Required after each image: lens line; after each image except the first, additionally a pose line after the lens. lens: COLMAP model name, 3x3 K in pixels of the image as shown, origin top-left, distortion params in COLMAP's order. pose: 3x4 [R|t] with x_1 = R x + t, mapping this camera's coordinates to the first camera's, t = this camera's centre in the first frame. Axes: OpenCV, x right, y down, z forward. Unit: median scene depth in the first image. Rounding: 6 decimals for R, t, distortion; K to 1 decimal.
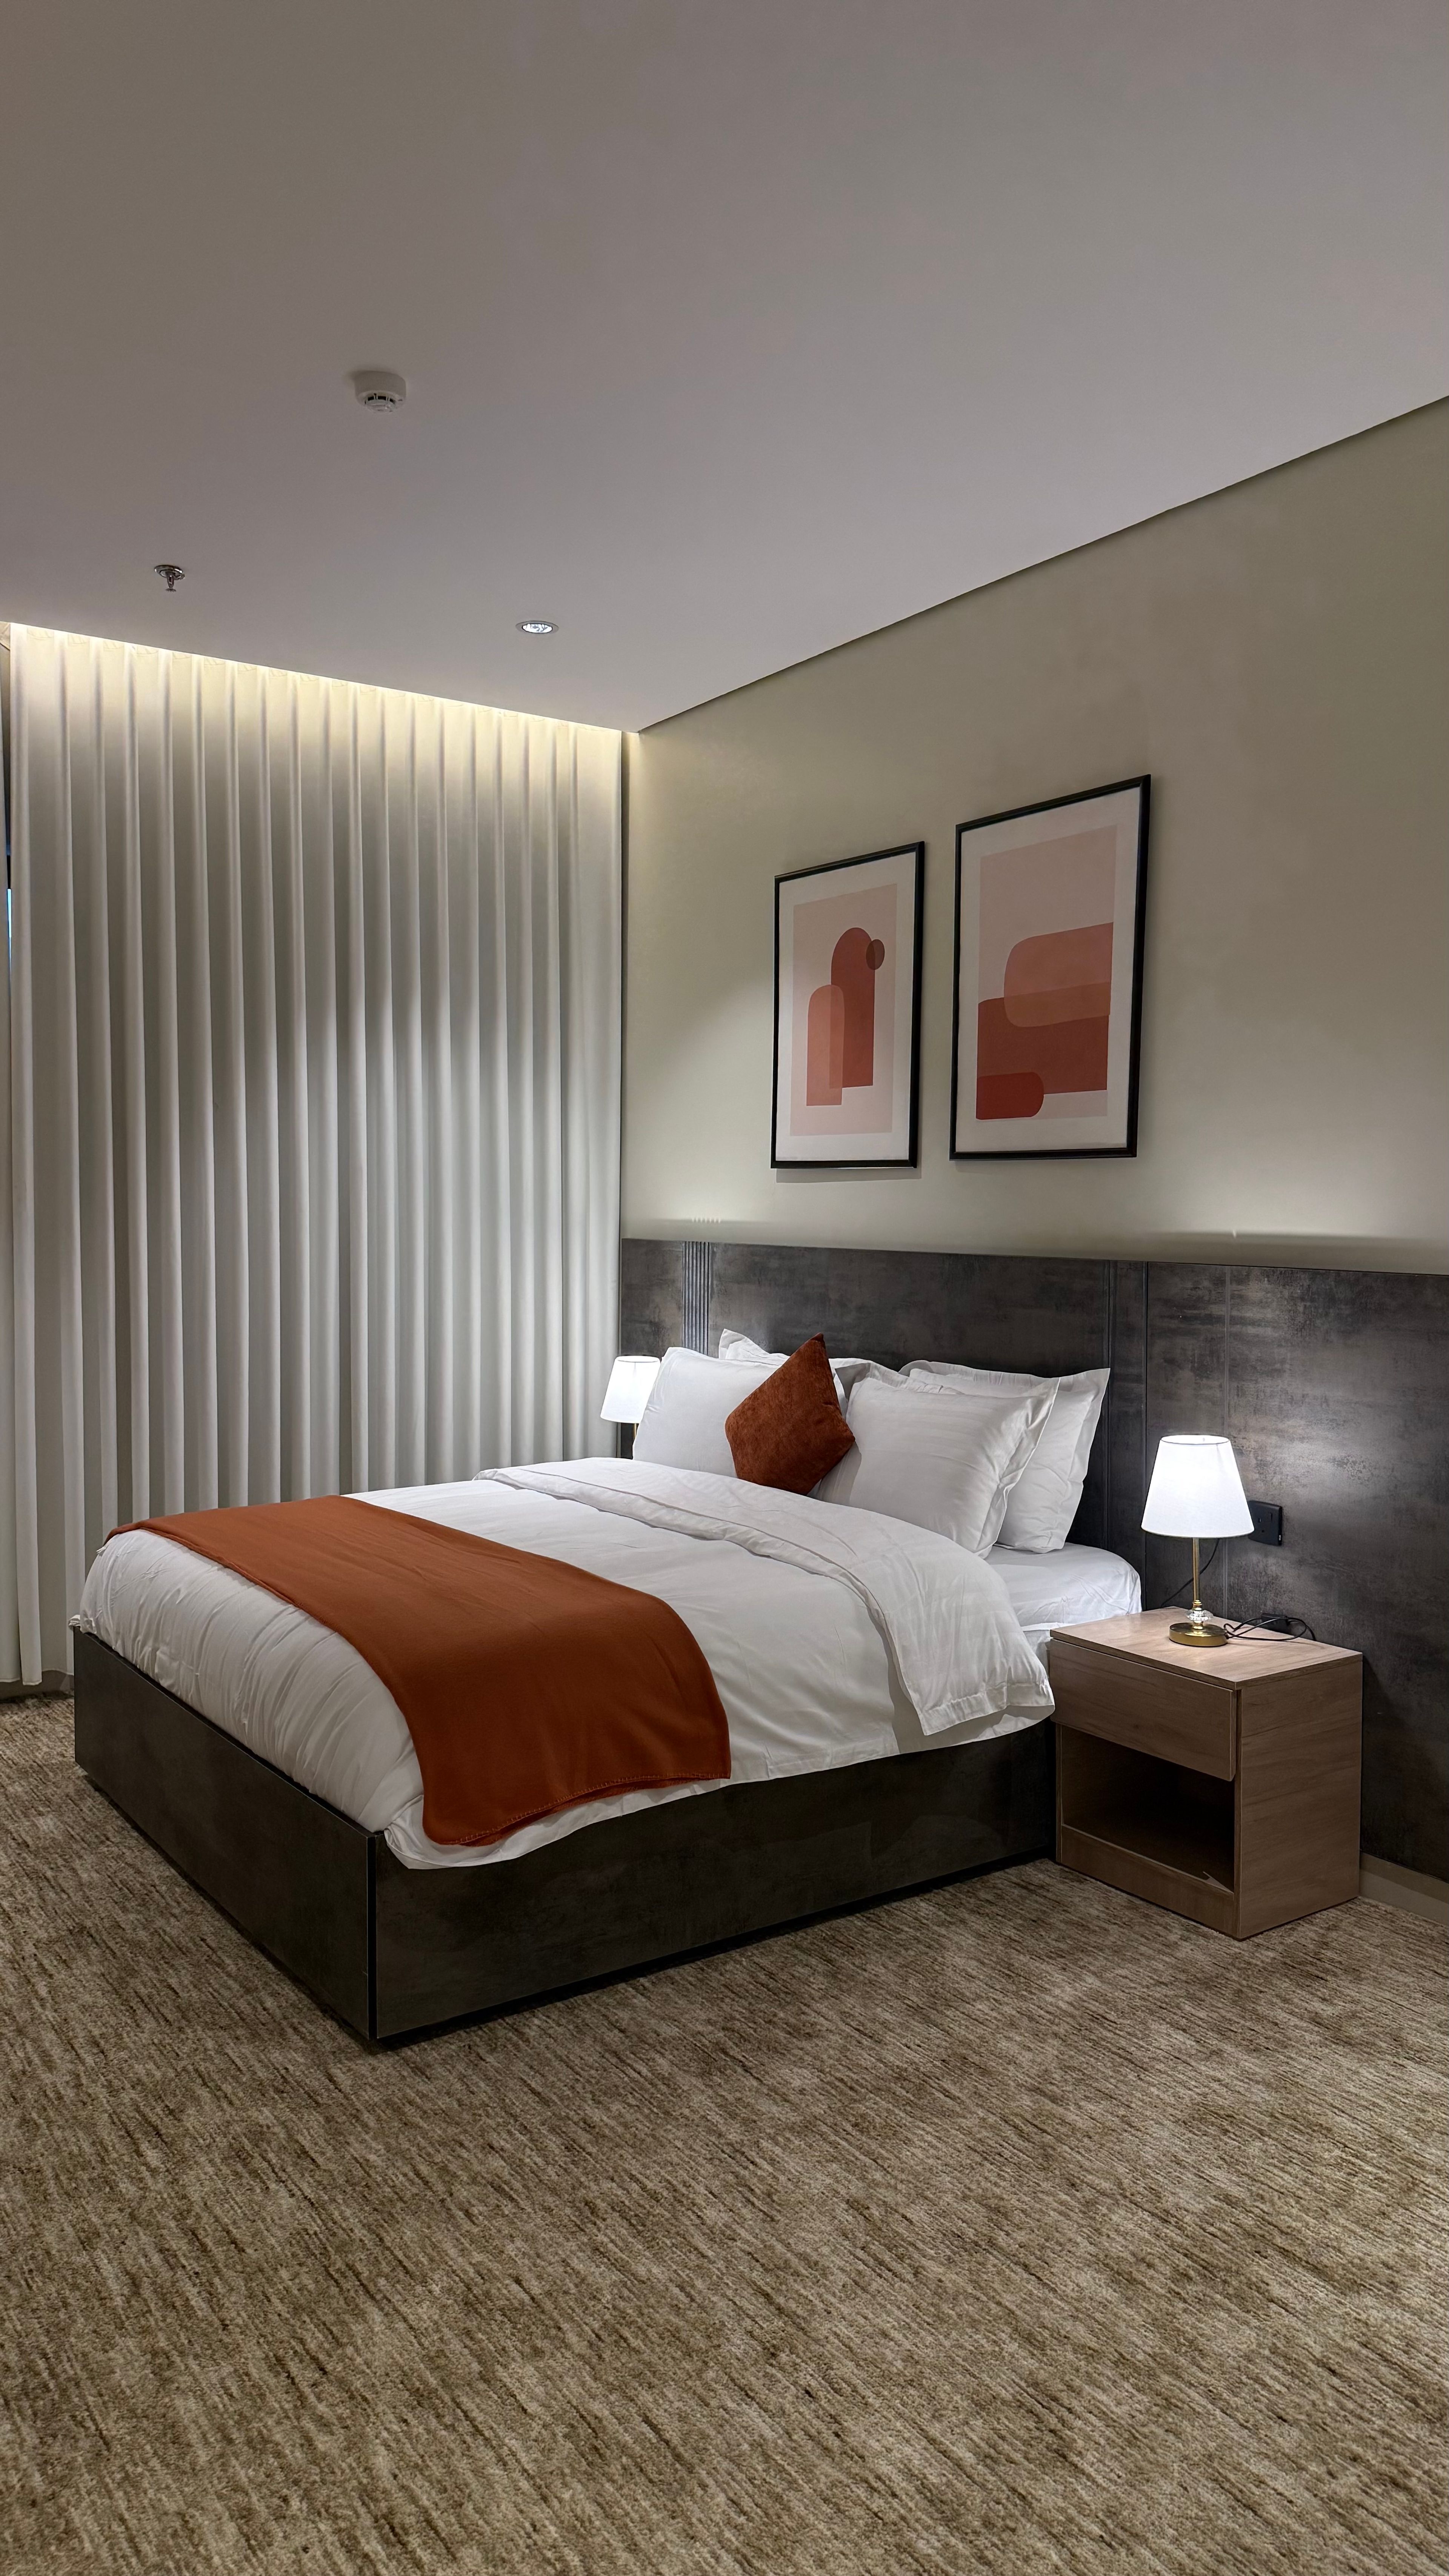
lens RADIAL K [[1796.2, 0, 727.4], [0, 1796.2, 1274.2], [0, 0, 1]] dist [0.107597, -0.176109]
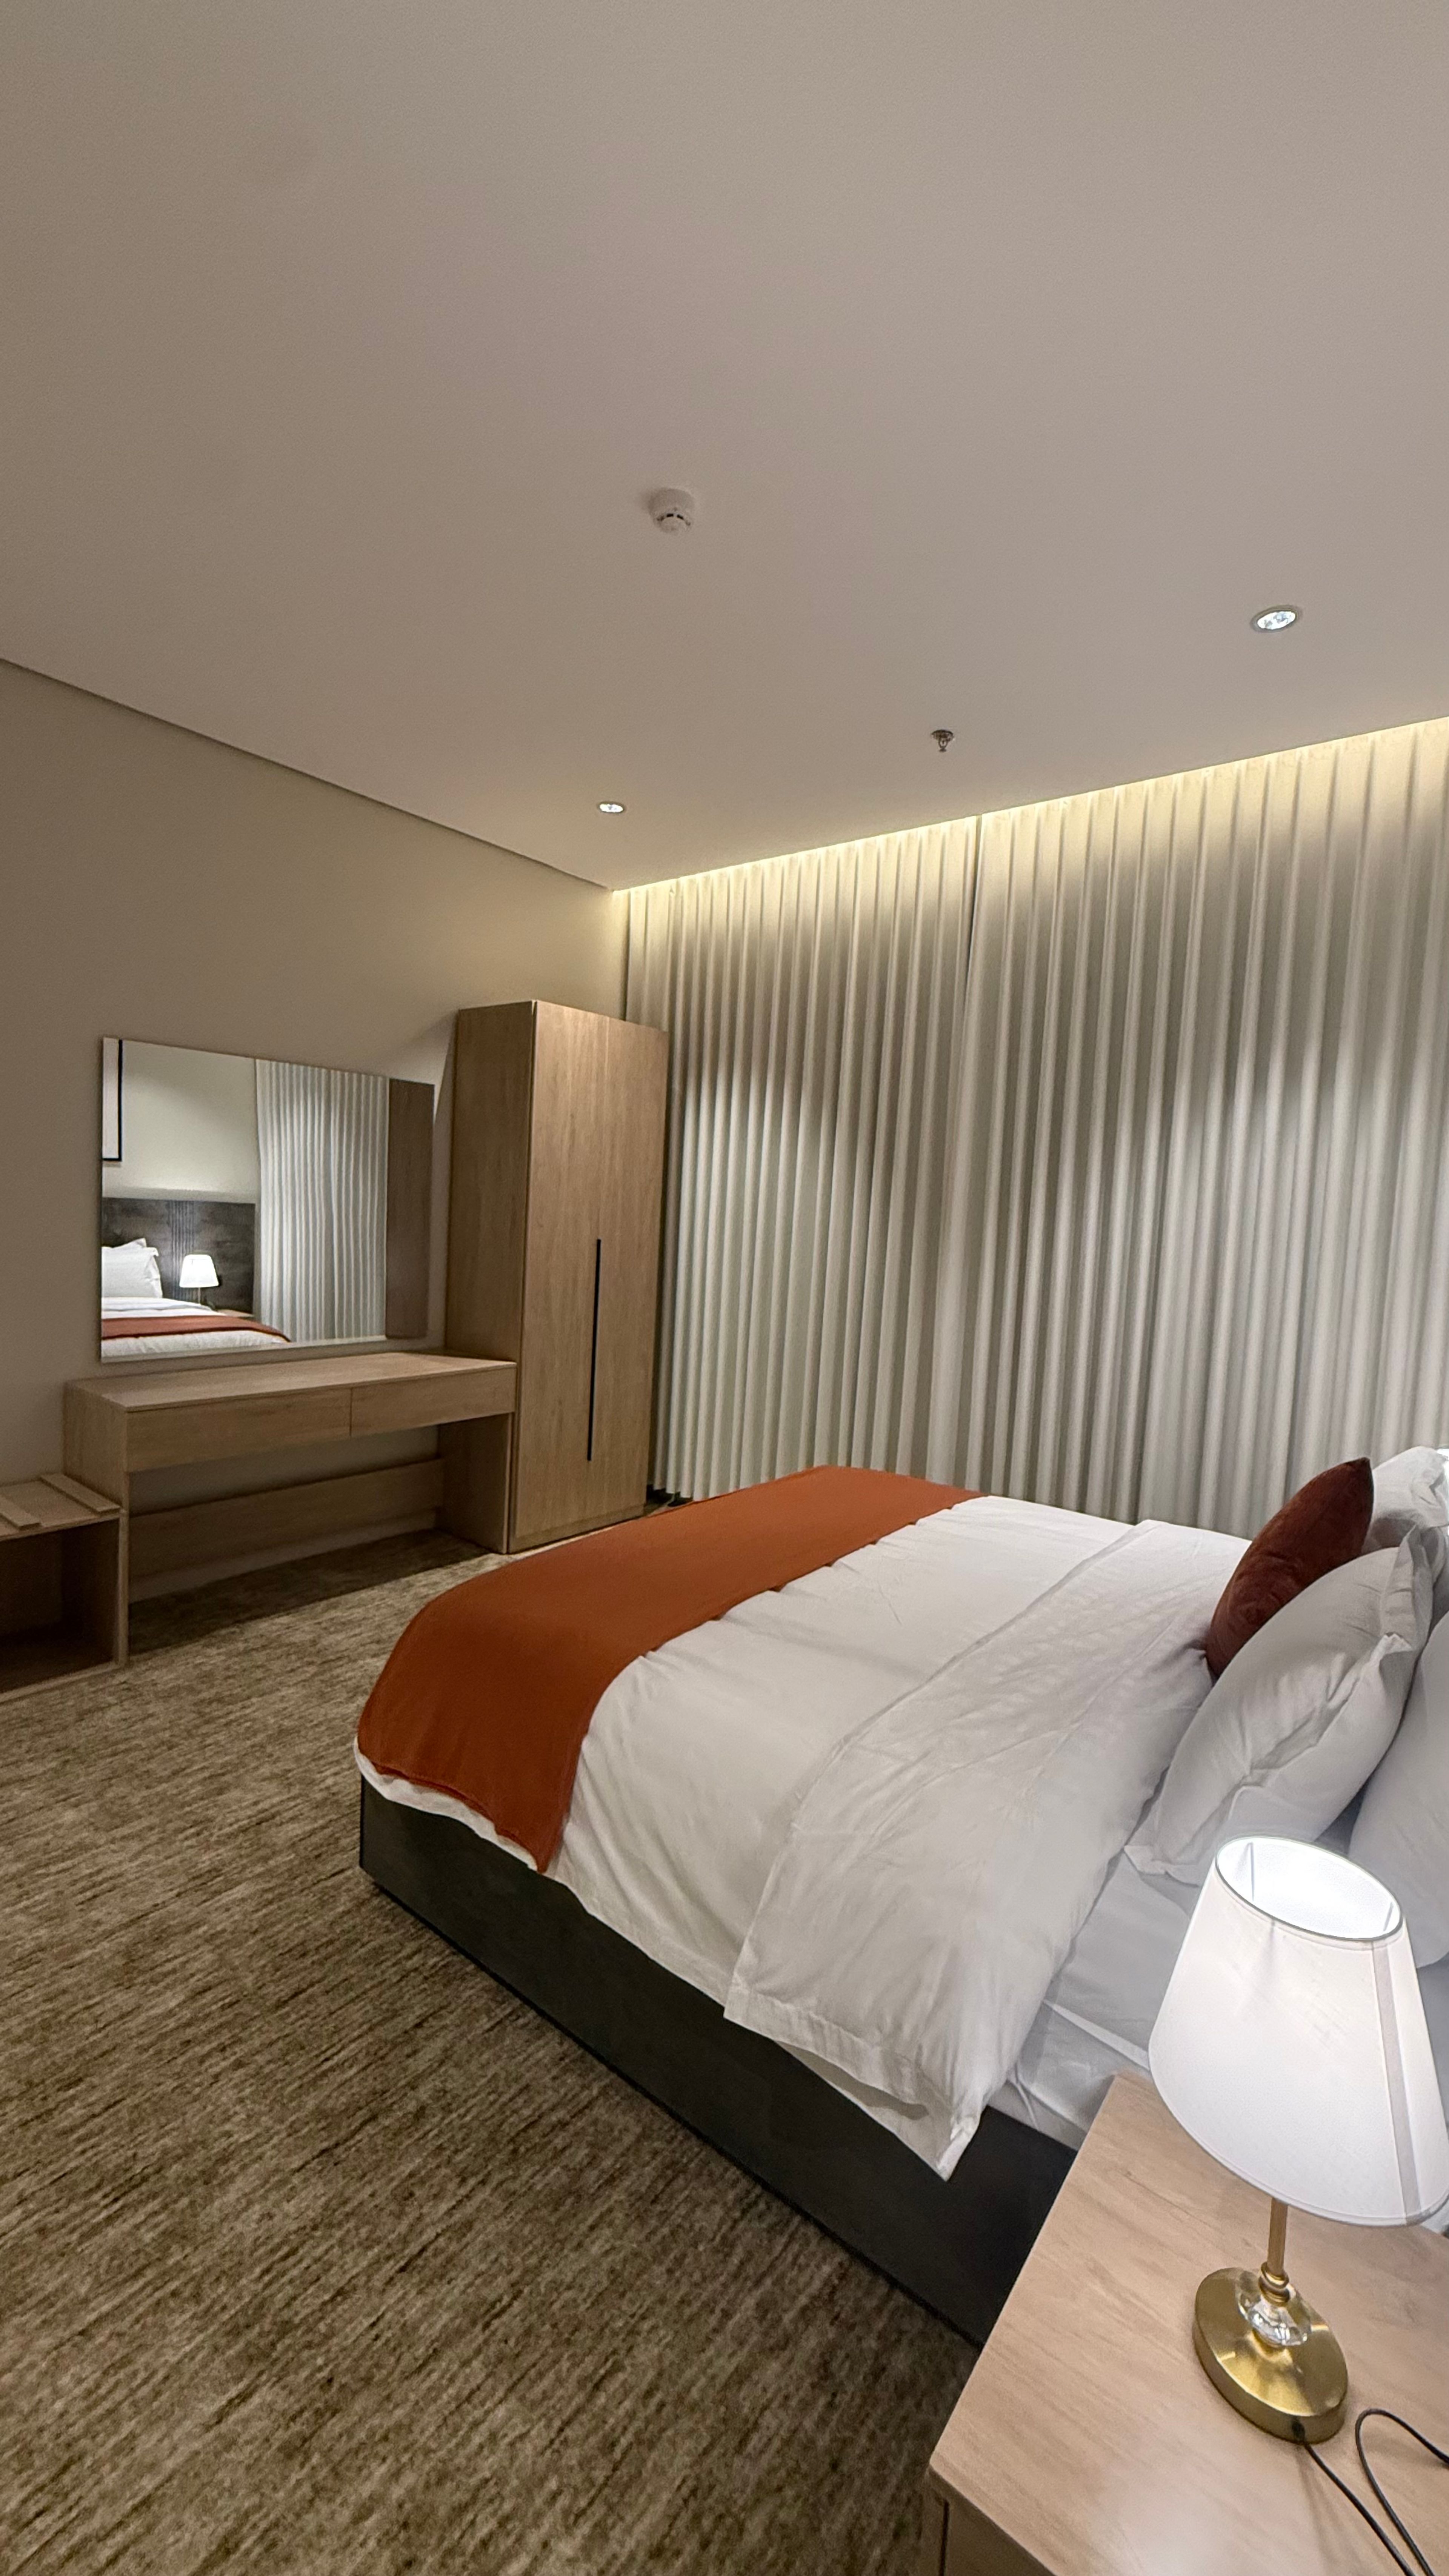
lens RADIAL K [[1020.2, 0, 733.4], [0, 1020.2, 1273.4], [0, 0, 1]] dist [-0.000823, -0.000869]
pose [[0.300895, 0.081116, -0.950201, 0.442211], [-0.095055, 0.993965, 0.054751, -0.044898], [0.948908, 0.073847, 0.306790, 0.841012]]
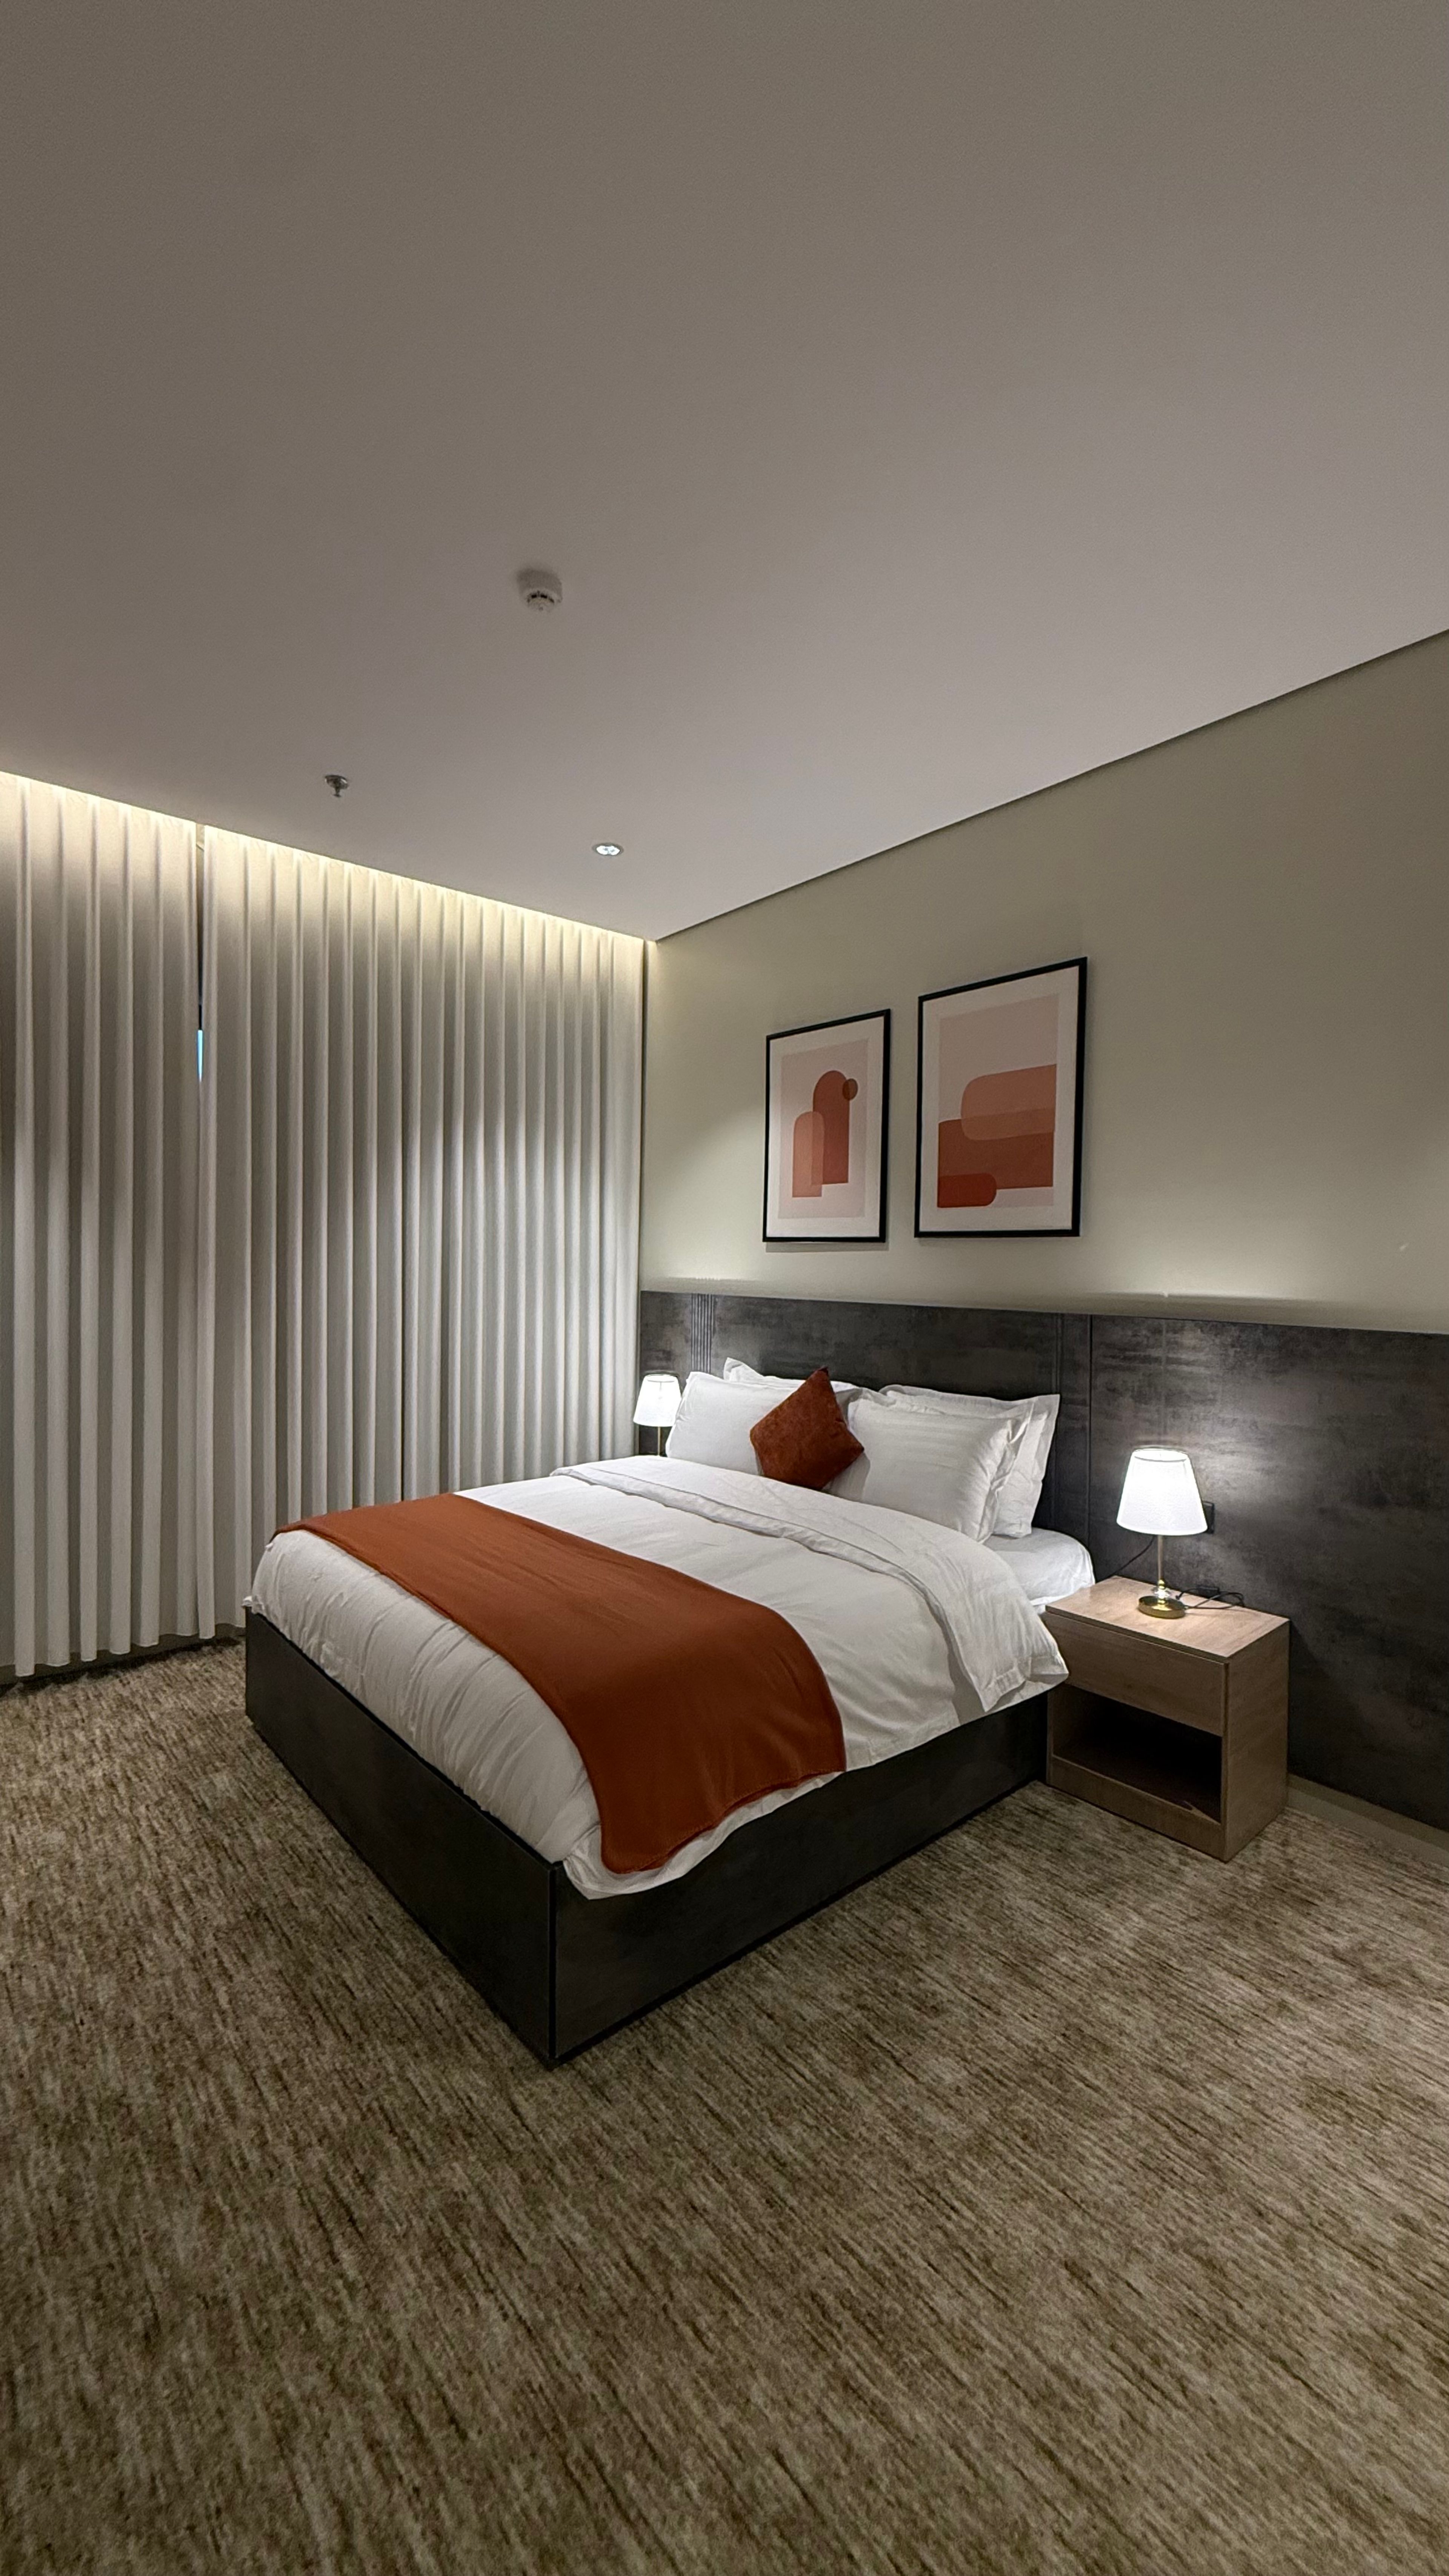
lens RADIAL K [[1020.2, 0, 733.4], [0, 1020.2, 1273.4], [0, 0, 1]] dist [-0.000823, -0.000869]
pose [[0.993297, 0.005216, 0.115471, -0.135086], [-0.001955, 0.999596, -0.028339, -0.018239], [-0.115572, 0.027923, 0.992906, 0.324885]]
